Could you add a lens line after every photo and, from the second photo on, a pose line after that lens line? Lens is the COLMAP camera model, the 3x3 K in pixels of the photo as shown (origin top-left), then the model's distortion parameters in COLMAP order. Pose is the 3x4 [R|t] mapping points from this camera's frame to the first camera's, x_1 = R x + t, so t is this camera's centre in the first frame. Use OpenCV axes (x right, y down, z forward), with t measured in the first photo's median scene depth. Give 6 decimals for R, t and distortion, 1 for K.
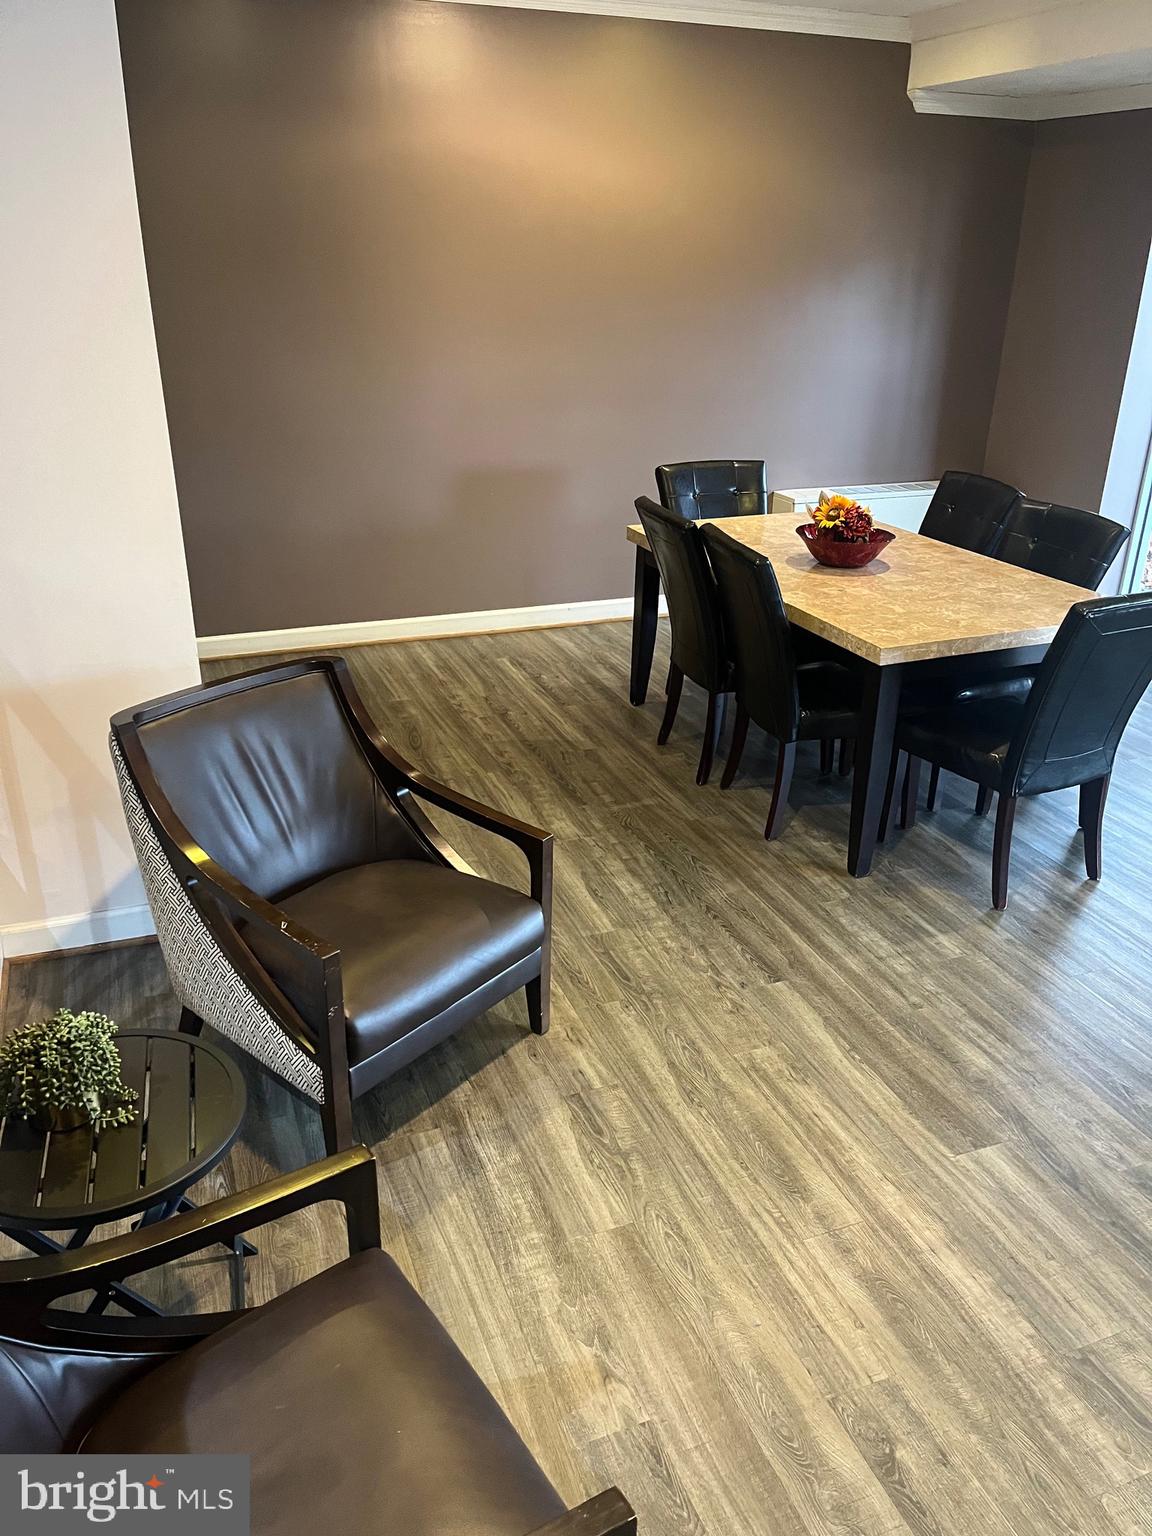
lens RADIAL K [[1192.4, 0, 577.9], [0, 1192.4, 787.2], [0, 0, 1]] dist [0.070709, -0.124141]
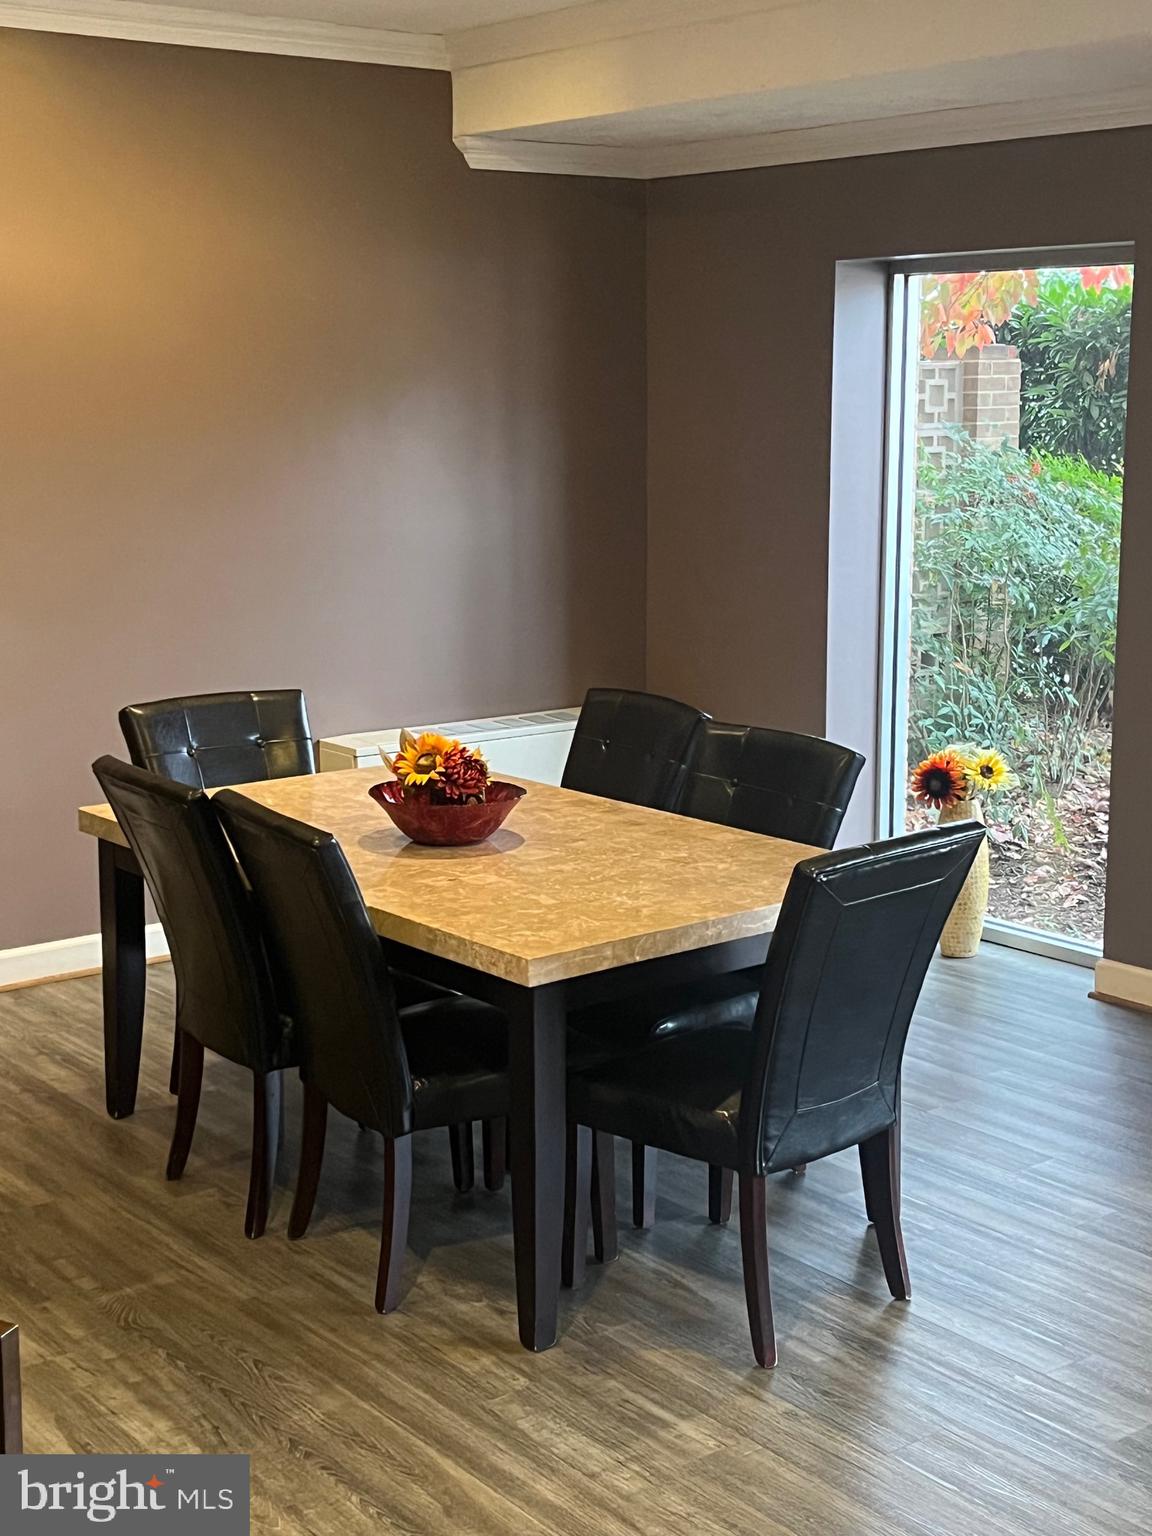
lens RADIAL K [[2205.3, 0, 576.0], [0, 2205.3, 768.0], [0, 0, 1]] dist [0.142057, -0.013473]
pose [[0.959052, -0.070039, 0.274433, -0.028016], [0.131735, 0.968063, -0.213307, 0.031101], [-0.250729, 0.240725, 0.937649, -0.097755]]
